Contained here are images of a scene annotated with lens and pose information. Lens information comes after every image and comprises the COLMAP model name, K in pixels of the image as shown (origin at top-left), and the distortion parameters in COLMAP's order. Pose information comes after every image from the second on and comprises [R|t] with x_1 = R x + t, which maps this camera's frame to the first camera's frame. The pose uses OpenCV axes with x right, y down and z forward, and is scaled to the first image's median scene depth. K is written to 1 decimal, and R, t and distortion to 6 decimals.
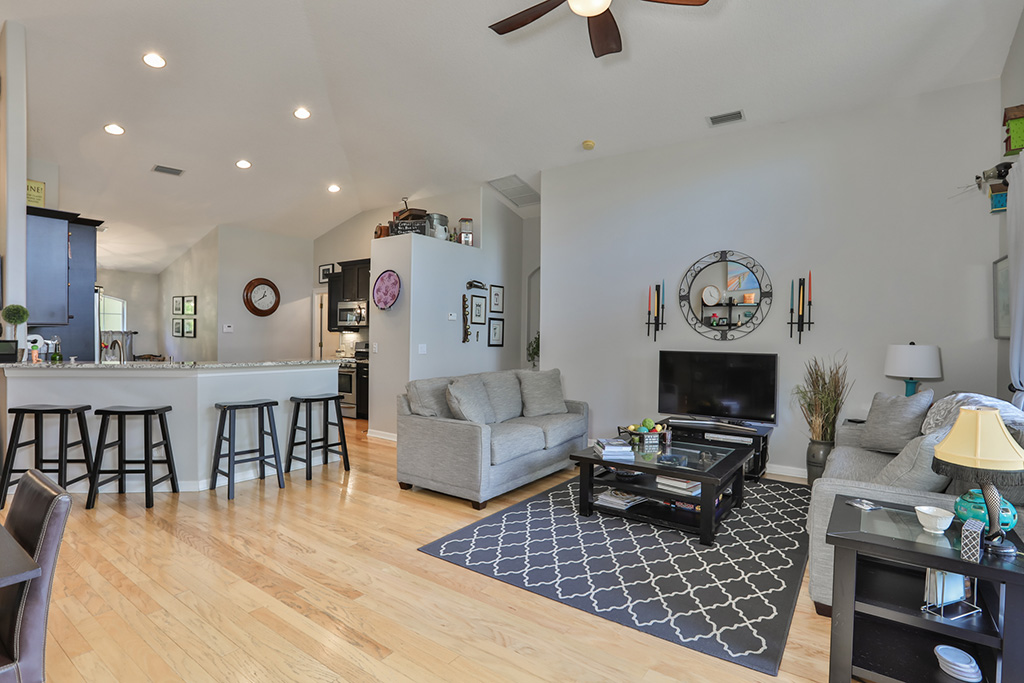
lens RADIAL K [[505.1, 0, 509.4], [0, 505.1, 342.2], [0, 0, 1]] dist [-0.061709, 0.026067]
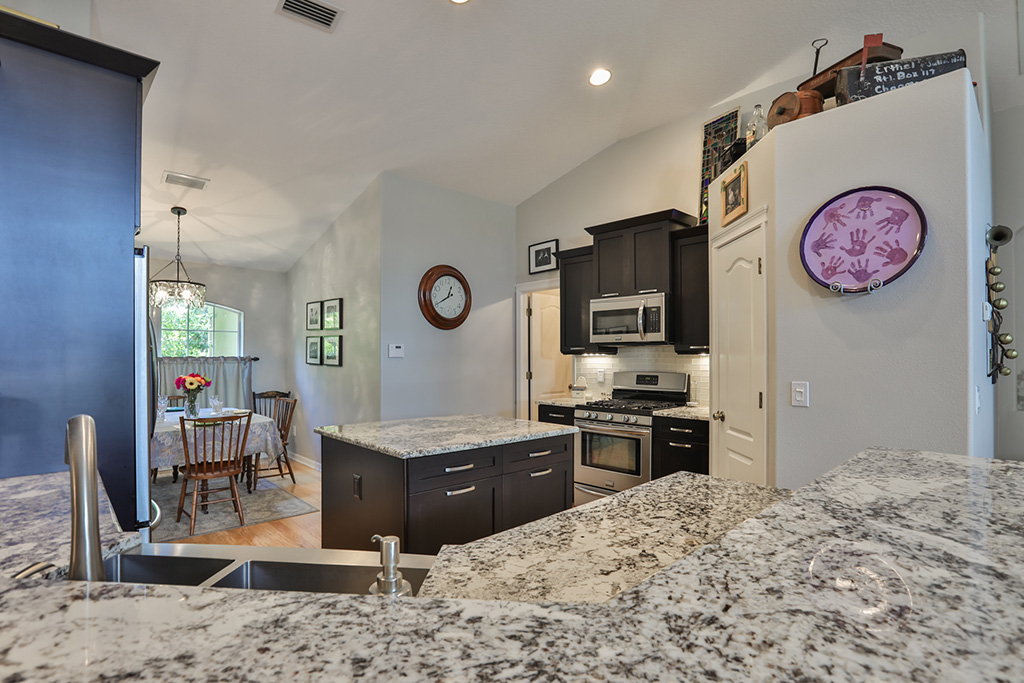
lens RADIAL K [[509.5, 0, 504.9], [0, 509.5, 354.0], [0, 0, 1]] dist [-0.054277, 0.000540]
pose [[0.978421, -0.012889, -0.206221, -0.414461], [0.009441, 0.999799, -0.017697, -0.015567], [0.206407, 0.015368, 0.978345, 0.576702]]
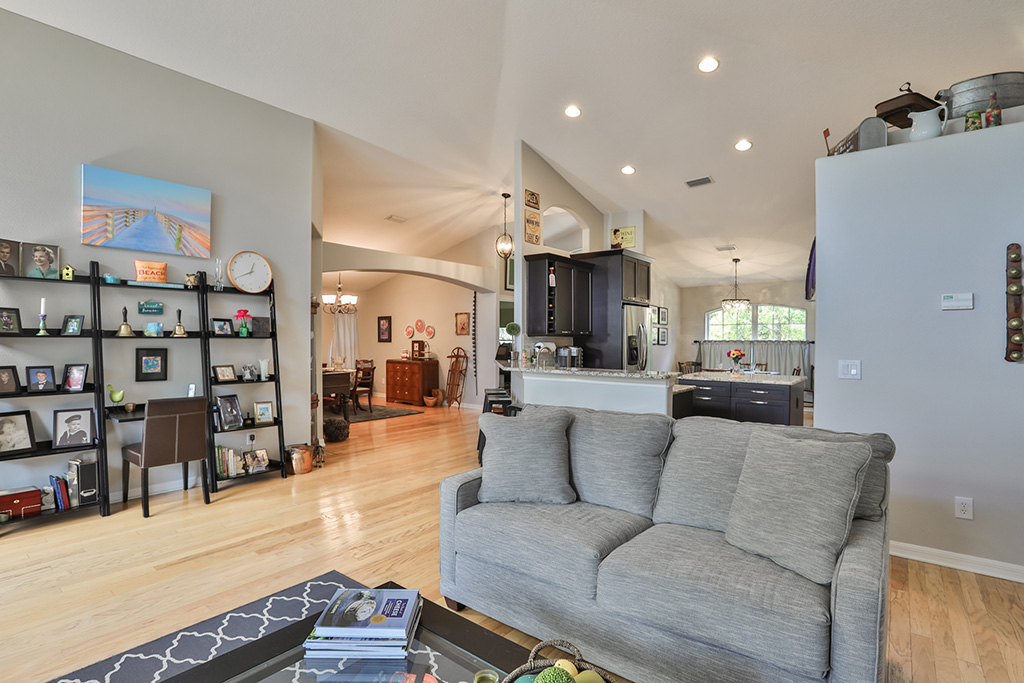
lens RADIAL K [[505.1, 0, 509.4], [0, 505.1, 342.2], [0, 0, 1]] dist [-0.061709, 0.026067]
pose [[-0.046380, -0.004936, -0.998912, 0.347254], [-0.018649, 0.999818, -0.004075, -0.006250], [0.998750, 0.018439, -0.046463, 0.650338]]
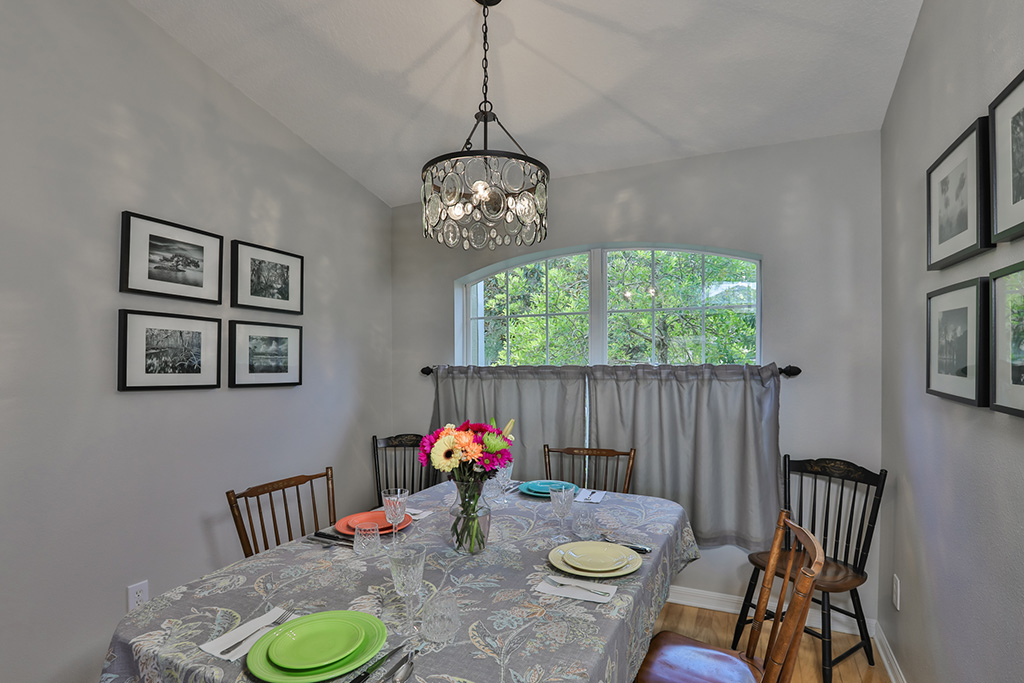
lens RADIAL K [[511.2, 0, 523.9], [0, 511.2, 374.7], [0, 0, 1]] dist [-0.061535, 0.027062]
pose [[0.200974, 0.012463, -0.979517, -0.761109], [-0.005164, 0.999919, 0.011663, -0.029339], [0.979583, 0.002714, 0.201022, 1.168197]]
